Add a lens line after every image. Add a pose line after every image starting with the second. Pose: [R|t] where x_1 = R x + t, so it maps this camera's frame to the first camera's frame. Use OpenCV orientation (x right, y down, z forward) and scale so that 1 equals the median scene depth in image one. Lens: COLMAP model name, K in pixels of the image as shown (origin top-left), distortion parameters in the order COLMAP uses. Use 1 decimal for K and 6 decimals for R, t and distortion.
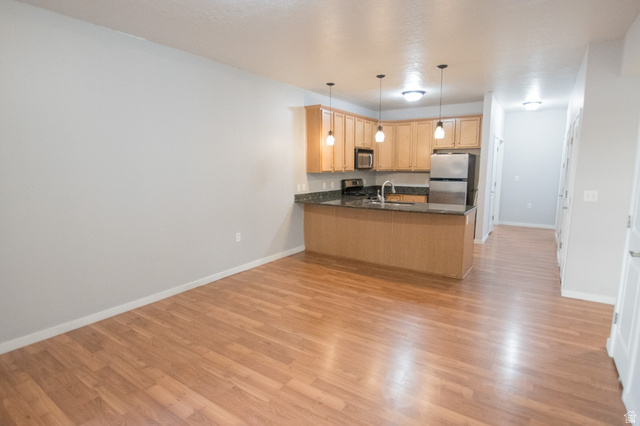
lens RADIAL K [[331.3, 0, 325.9], [0, 331.3, 214.6], [0, 0, 1]] dist [-0.023561, 0.003924]
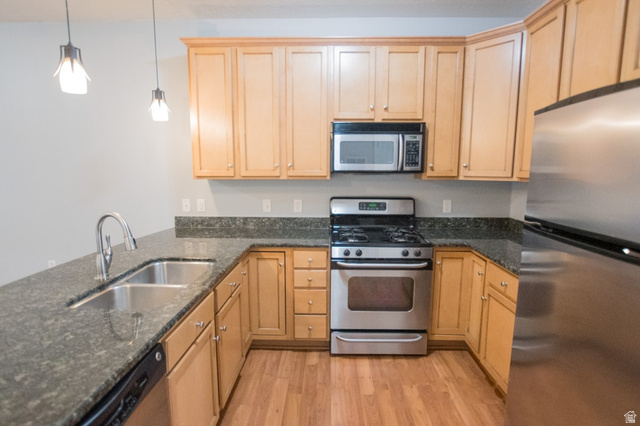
lens RADIAL K [[331.3, 0, 322.6], [0, 331.3, 215.8], [0, 0, 1]] dist [-0.023561, 0.003924]
pose [[0.540850, 0.121793, -0.832254, 0.508884], [-0.124437, 0.990159, 0.064034, -0.128112], [0.831863, 0.068930, 0.550683, 0.895939]]
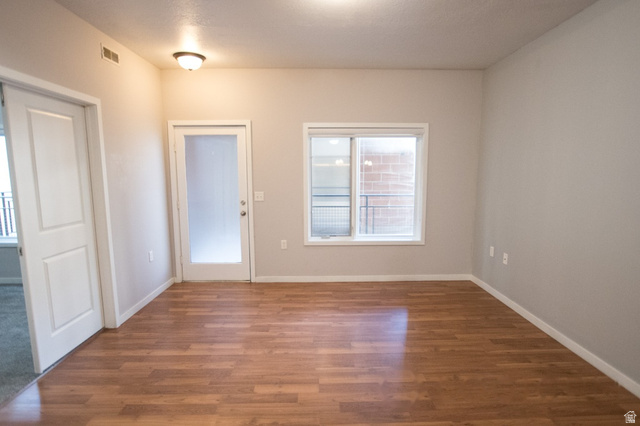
lens RADIAL K [[331.3, 0, 322.8], [0, 331.3, 214.2], [0, 0, 1]] dist [-0.023561, 0.003924]
pose [[-0.820137, 0.076152, -0.567077, 0.164660], [-0.077767, 0.967070, 0.242338, -0.099905], [0.566857, 0.242850, -0.787208, 0.680841]]
